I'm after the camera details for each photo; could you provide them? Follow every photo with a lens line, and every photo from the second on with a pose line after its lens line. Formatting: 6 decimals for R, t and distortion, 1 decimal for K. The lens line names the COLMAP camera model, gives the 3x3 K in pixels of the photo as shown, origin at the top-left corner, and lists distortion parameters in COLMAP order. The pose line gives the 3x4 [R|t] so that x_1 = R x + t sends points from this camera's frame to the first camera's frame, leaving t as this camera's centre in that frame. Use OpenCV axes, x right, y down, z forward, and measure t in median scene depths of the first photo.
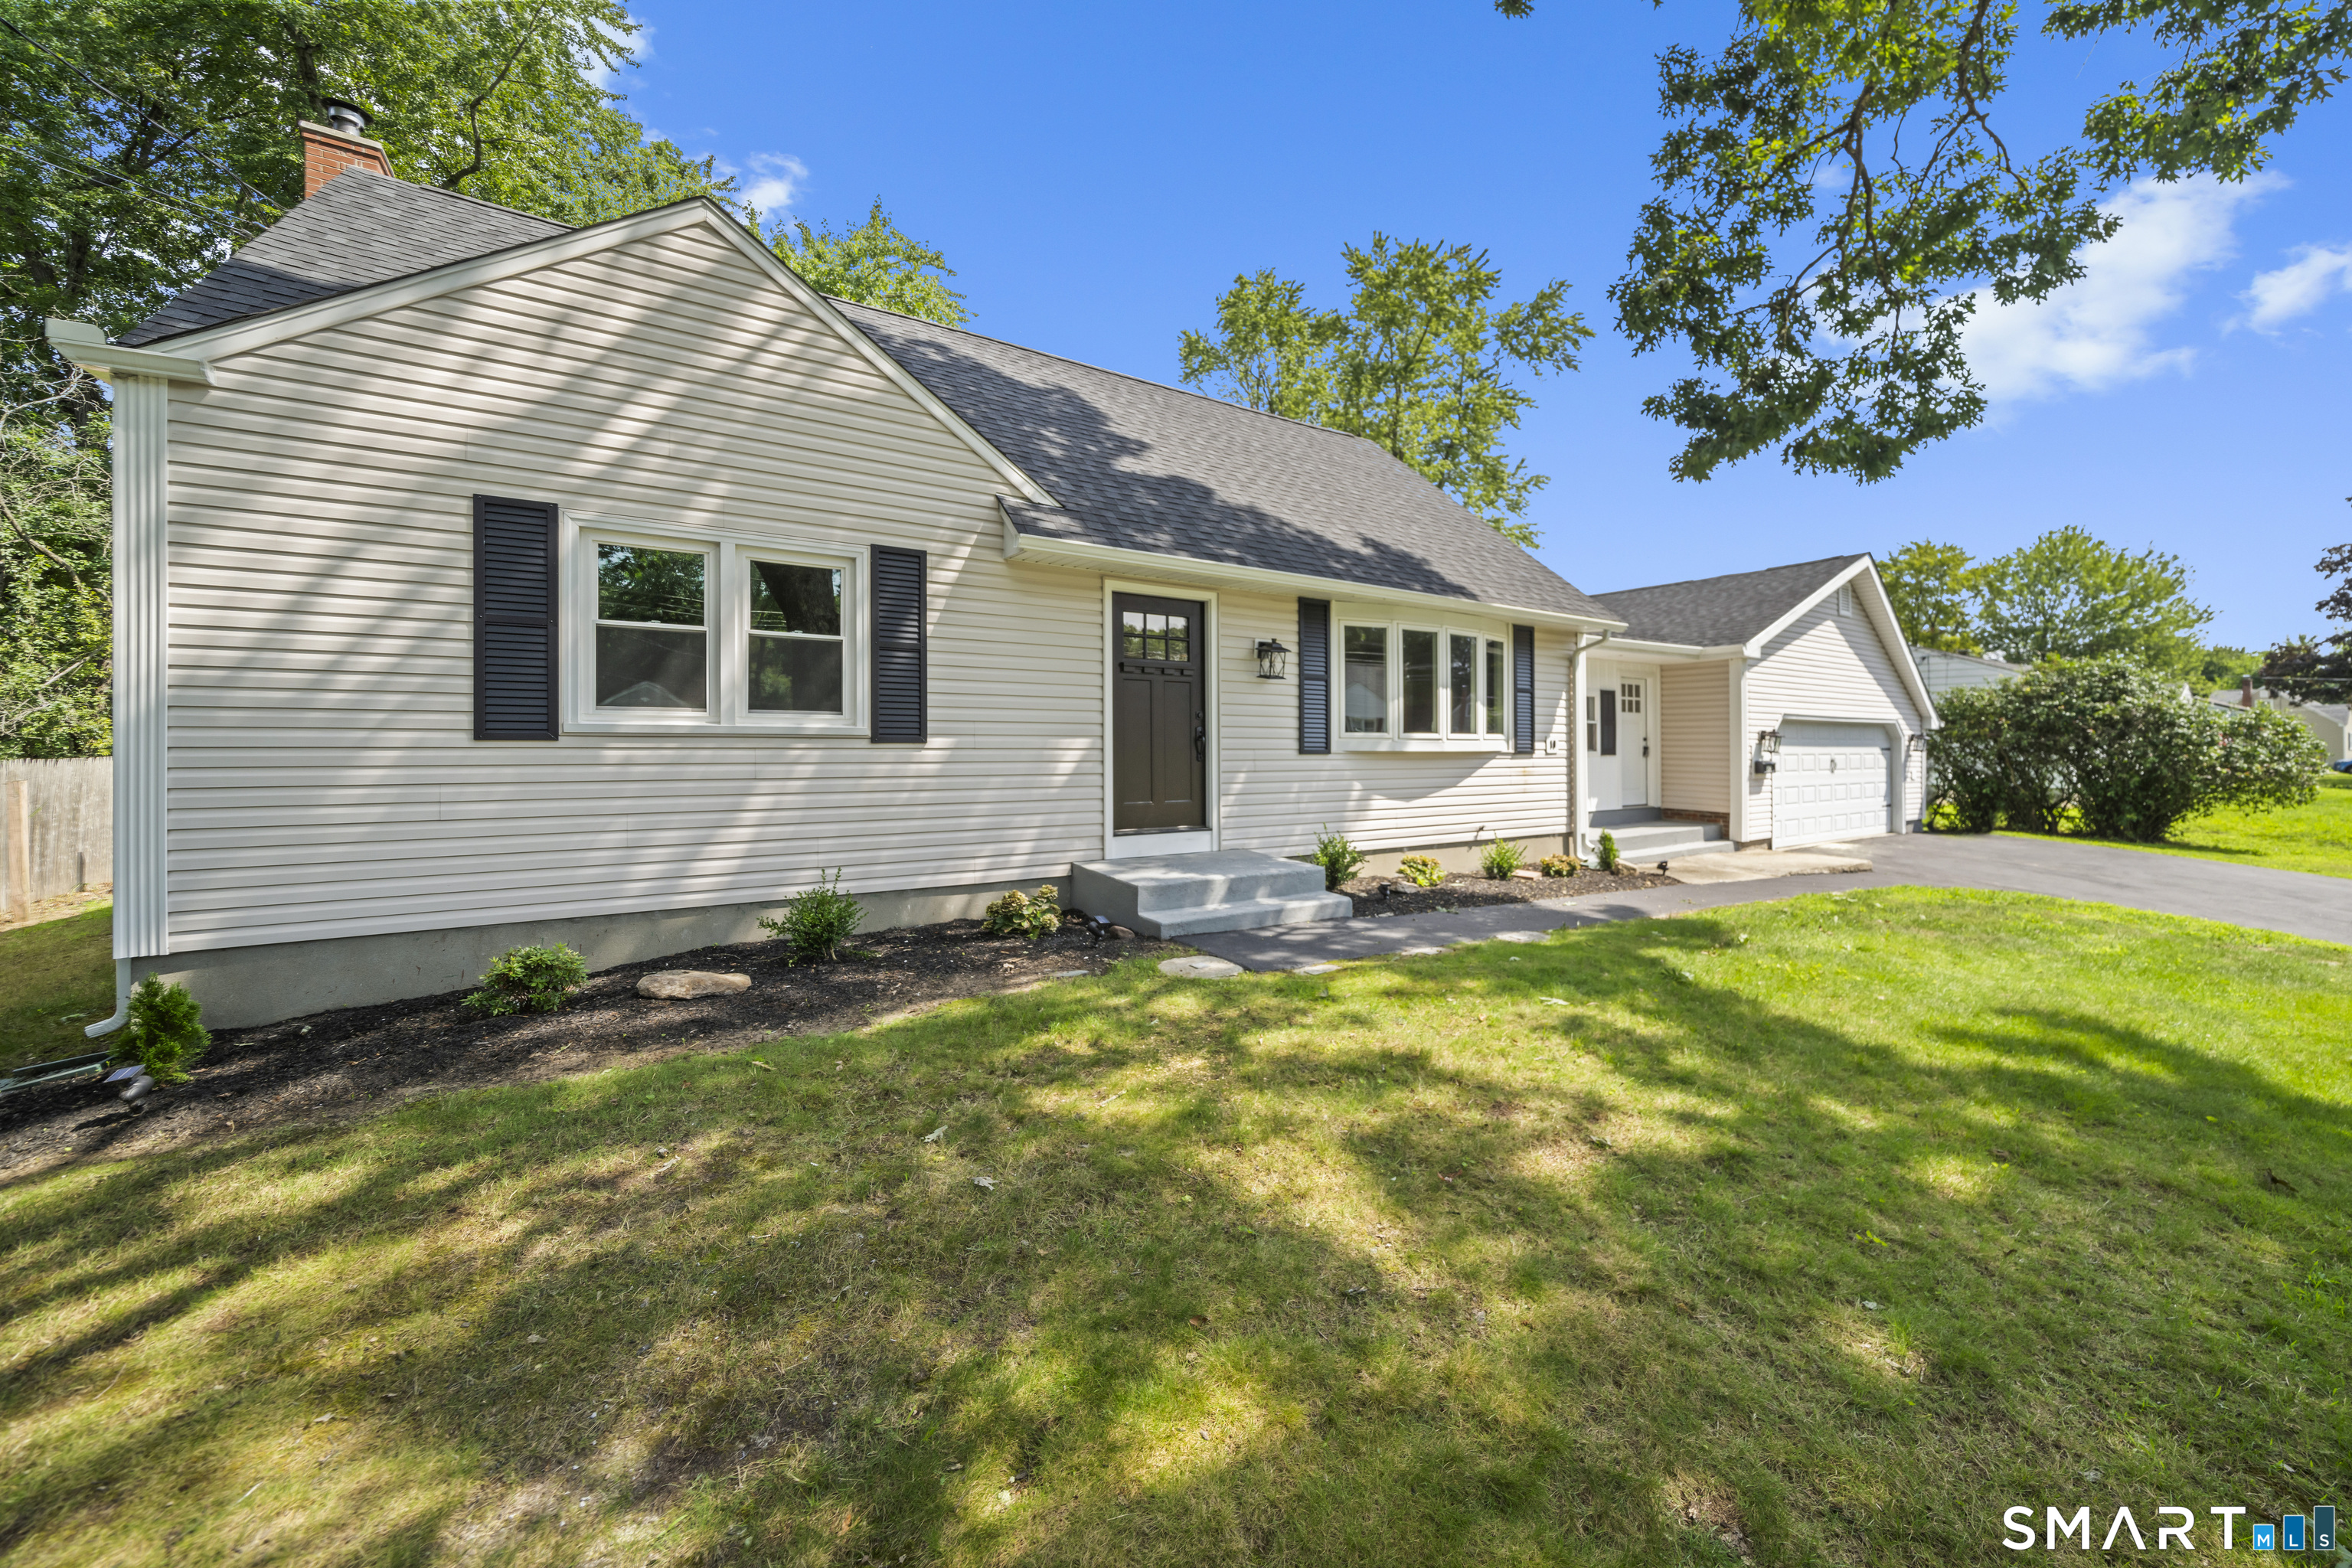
lens RADIAL K [[812.9, 0, 1276.2], [0, 812.9, 744.6], [0, 0, 1]] dist [-0.005060, 0.000394]
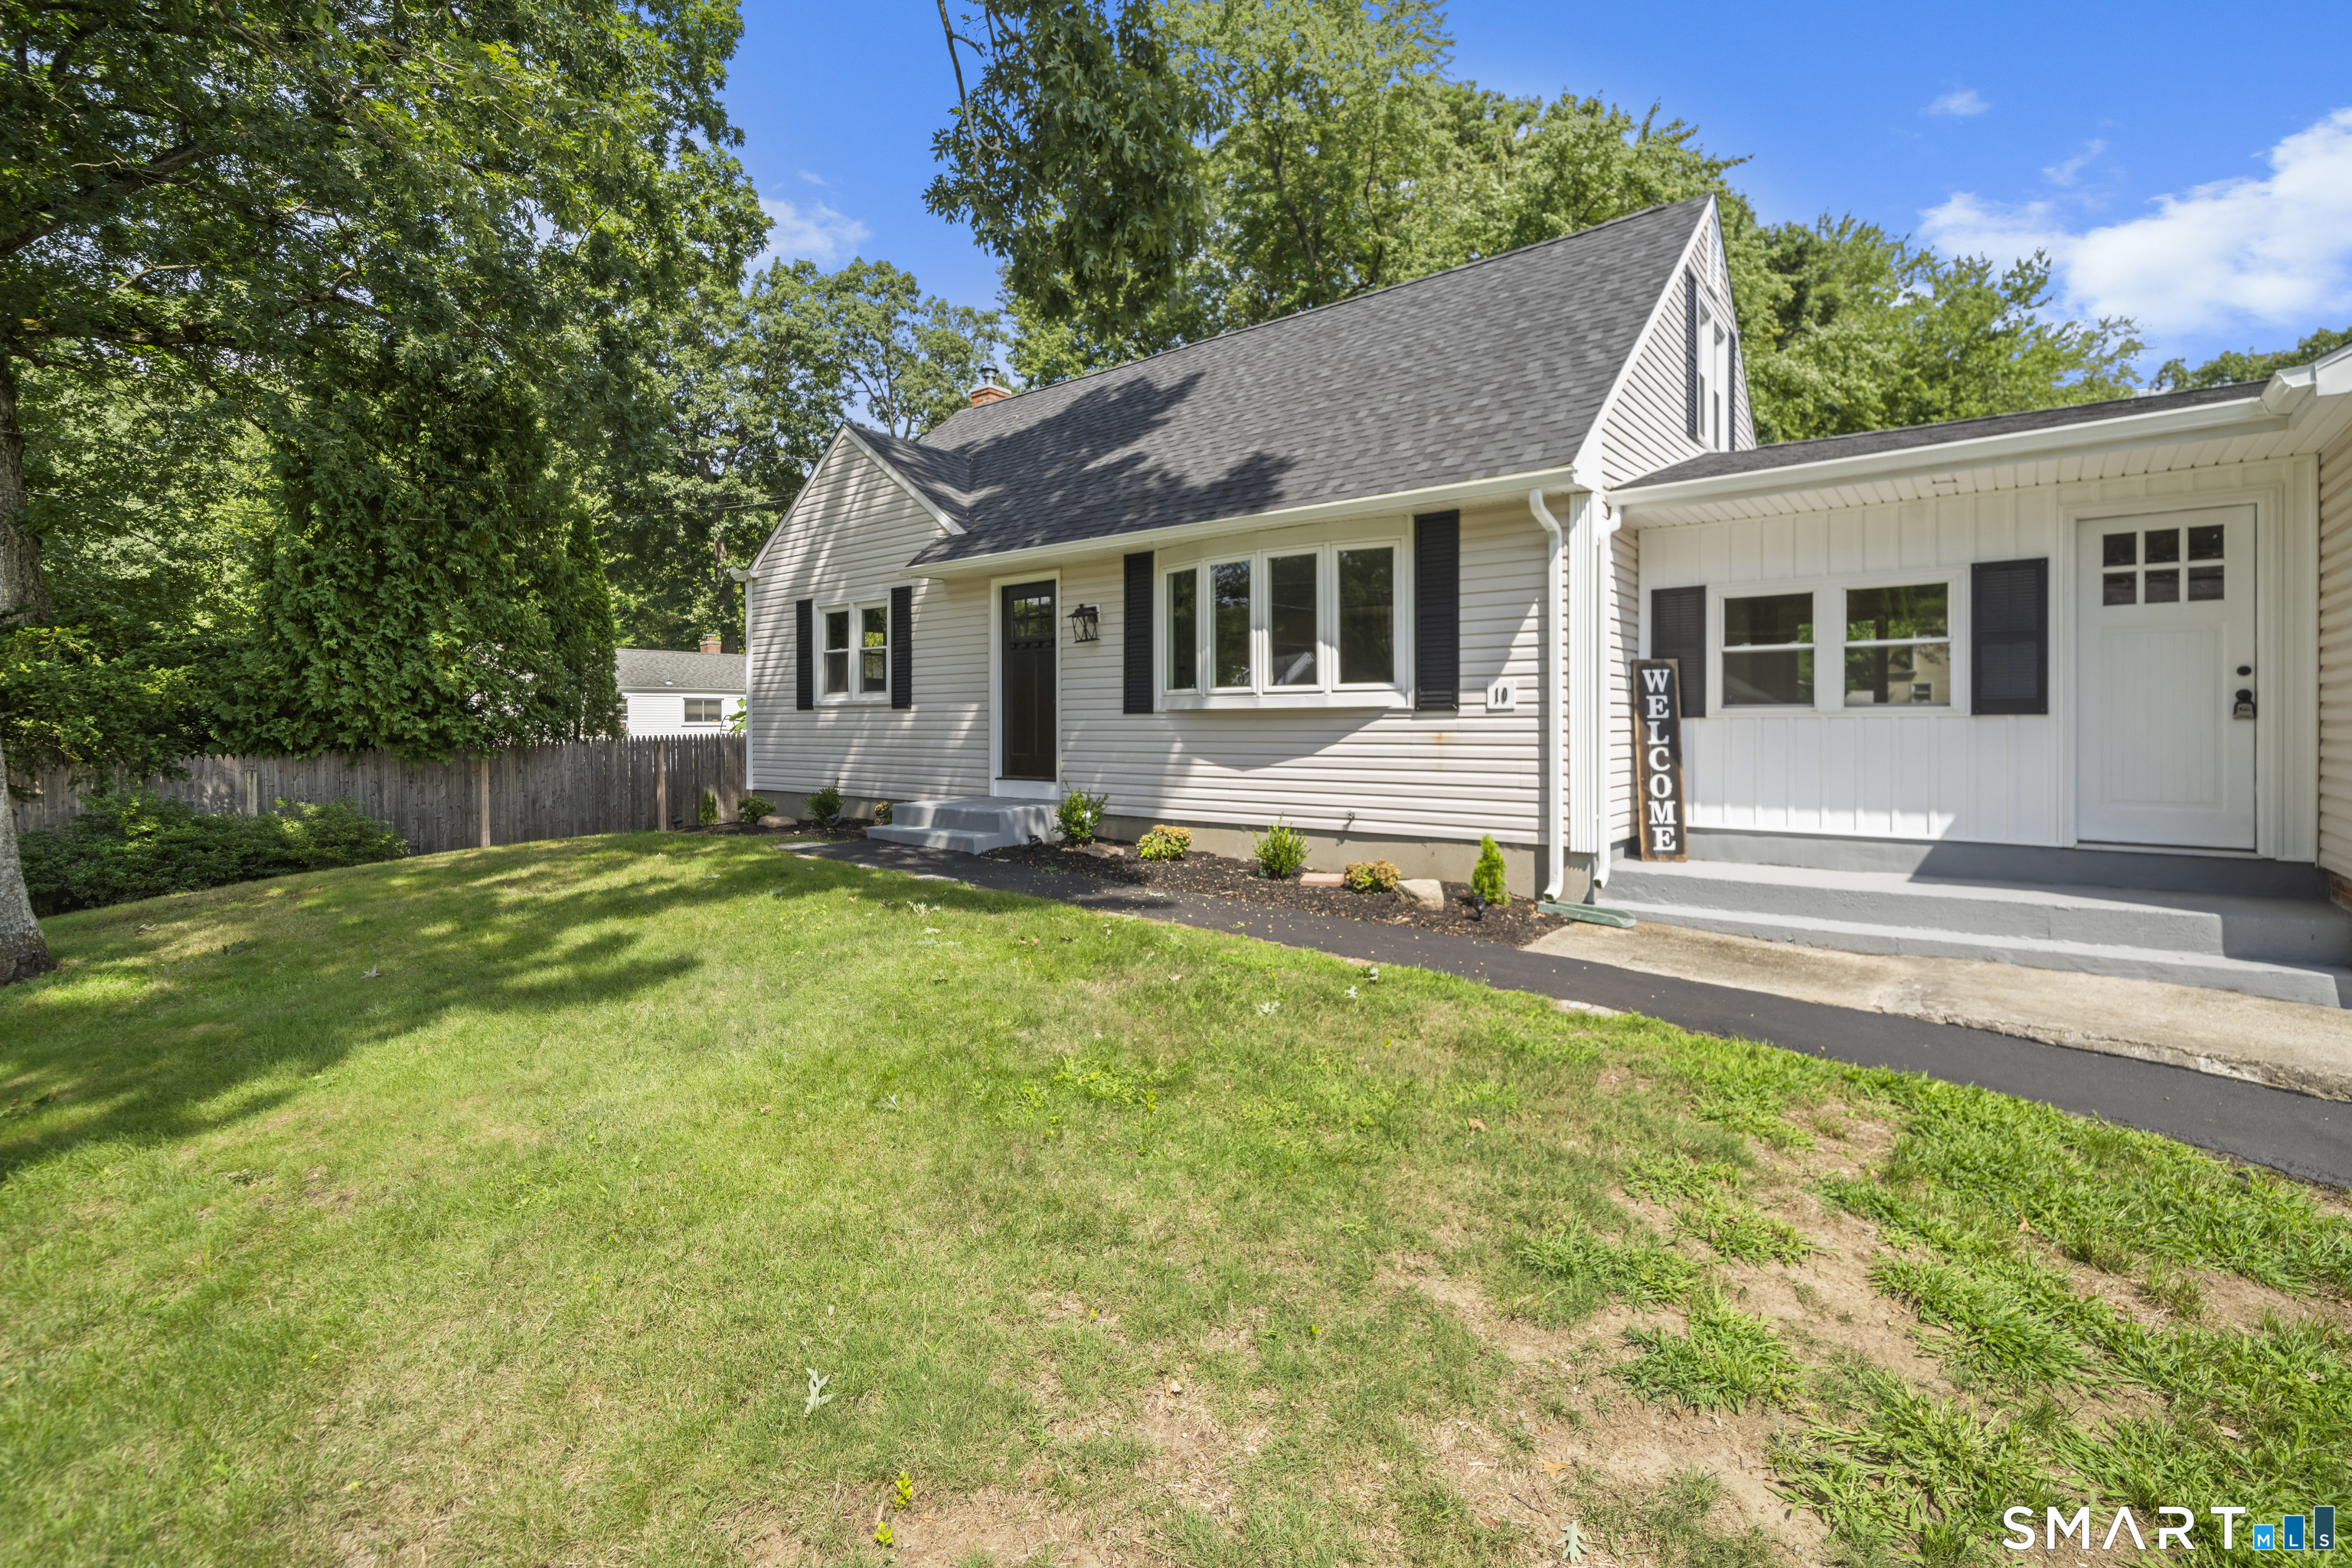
lens RADIAL K [[1005.5, 0, 1173.4], [0, 1005.5, 725.8], [0, 0, 1]] dist [0.001853, -0.000219]
pose [[0.322078, -0.001849, -0.946711, 1.215857], [0.006164, 0.999981, 0.000144, 0.026635], [0.946693, -0.005882, 0.322083, 0.661574]]
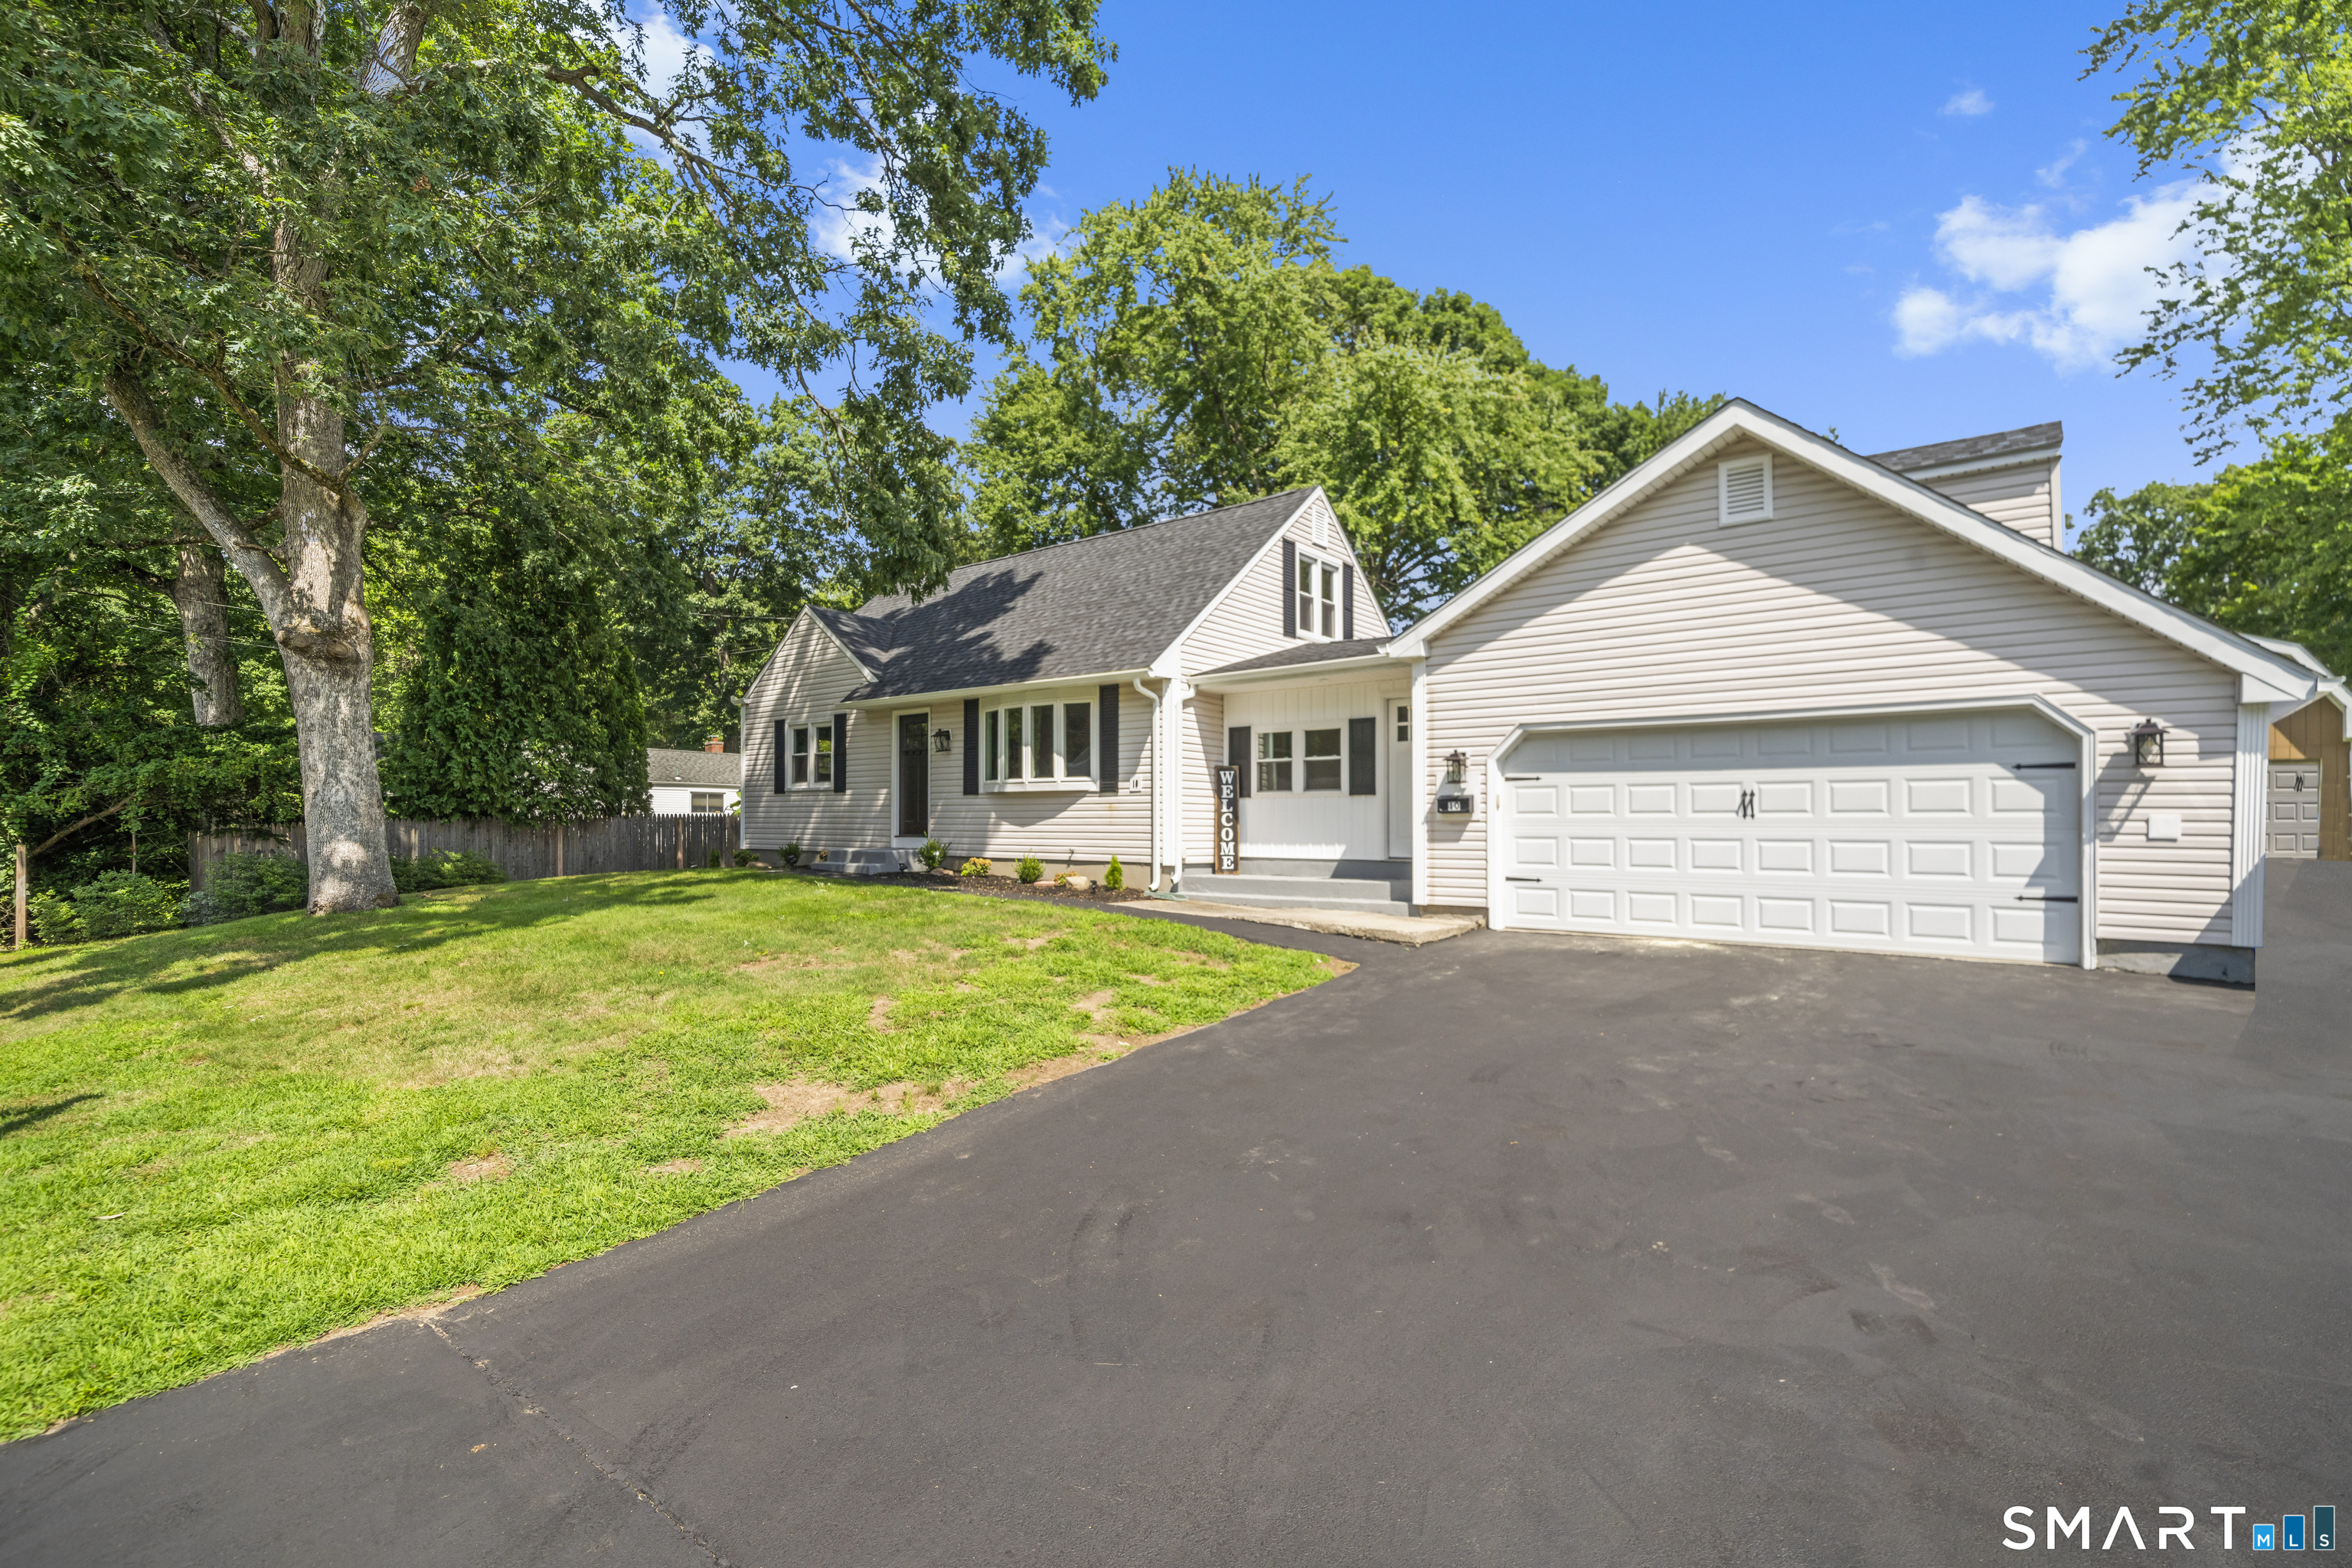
lens RADIAL K [[1040.8, 0, 1164.4], [0, 1040.8, 841.9], [0, 0, 1]] dist [0.002527, -0.000069]
pose [[0.302033, 0.011251, -0.953231, 2.182713], [-0.007491, 0.999927, 0.009428, 0.084496], [0.953268, 0.004293, 0.302095, 0.750433]]
